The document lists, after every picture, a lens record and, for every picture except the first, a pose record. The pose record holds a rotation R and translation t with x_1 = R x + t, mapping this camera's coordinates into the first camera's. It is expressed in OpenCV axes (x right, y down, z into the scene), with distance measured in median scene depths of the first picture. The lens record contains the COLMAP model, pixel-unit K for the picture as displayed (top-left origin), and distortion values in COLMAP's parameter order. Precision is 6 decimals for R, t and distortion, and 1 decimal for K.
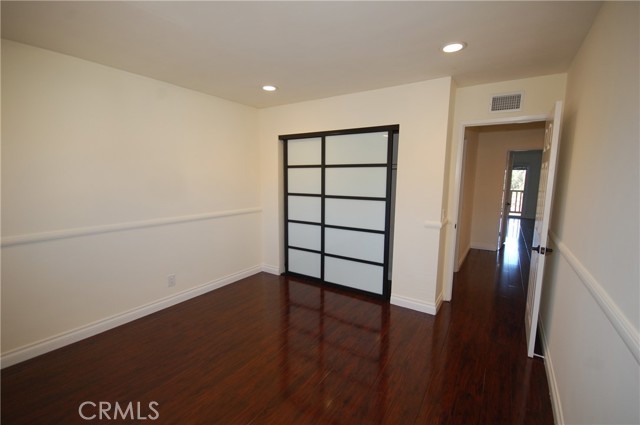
lens RADIAL K [[283.1, 0, 321.9], [0, 283.1, 212.0], [0, 0, 1]] dist [0.012710, 0.000431]
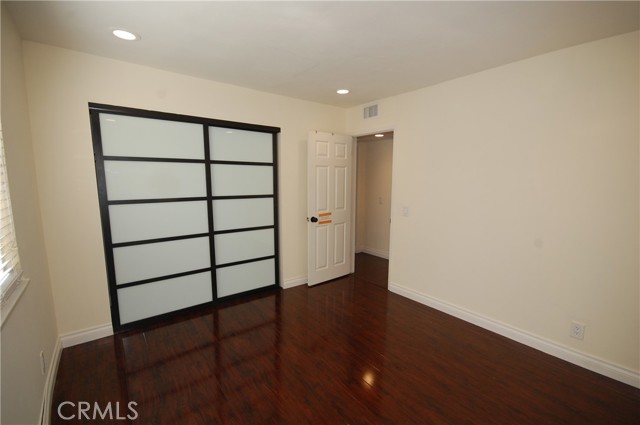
lens RADIAL K [[283.1, 0, 325.0], [0, 283.1, 212.1], [0, 0, 1]] dist [0.012710, 0.000431]
pose [[0.282467, -0.127784, 0.950728, -0.696012], [0.110871, 0.988795, 0.099961, -0.063345], [-0.952848, 0.077172, 0.293470, 0.457776]]
